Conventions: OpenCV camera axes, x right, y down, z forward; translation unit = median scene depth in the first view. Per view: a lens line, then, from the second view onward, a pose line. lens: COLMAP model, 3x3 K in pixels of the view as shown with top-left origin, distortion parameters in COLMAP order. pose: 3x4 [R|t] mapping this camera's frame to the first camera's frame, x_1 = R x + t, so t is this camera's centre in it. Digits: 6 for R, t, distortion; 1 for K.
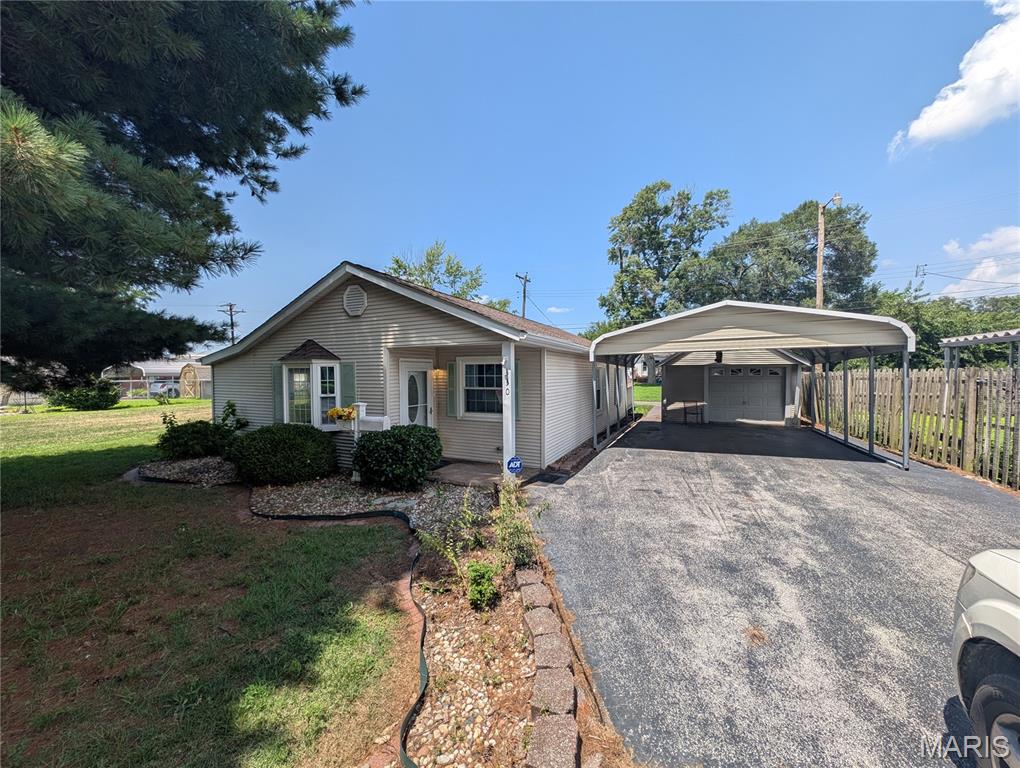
lens RADIAL K [[381.4, 0, 510.0], [0, 381.4, 384.0], [0, 0, 1]] dist [0.000514, -0.000143]
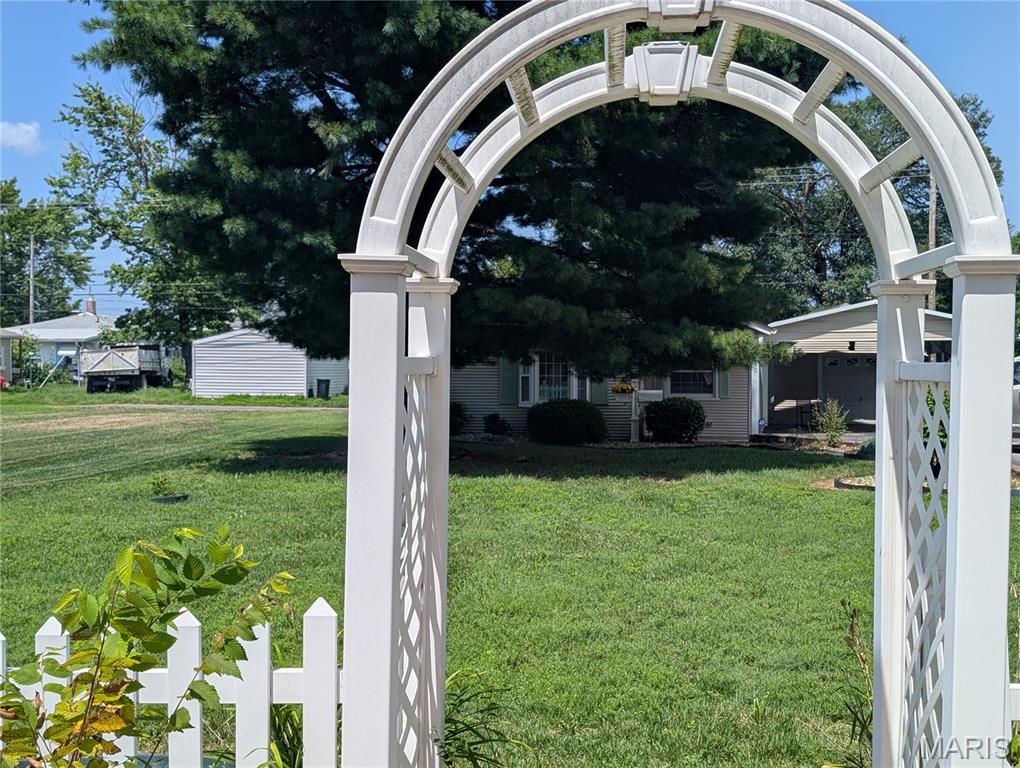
lens RADIAL K [[1220.8, 0, 543.6], [0, 1220.8, 383.4], [0, 0, 1]] dist [-0.016305, -0.052668]
pose [[0.928319, 0.004553, 0.371756, -2.506264], [0.003263, 0.999787, -0.020394, 0.164971], [-0.371770, 0.020145, 0.928106, -2.981998]]
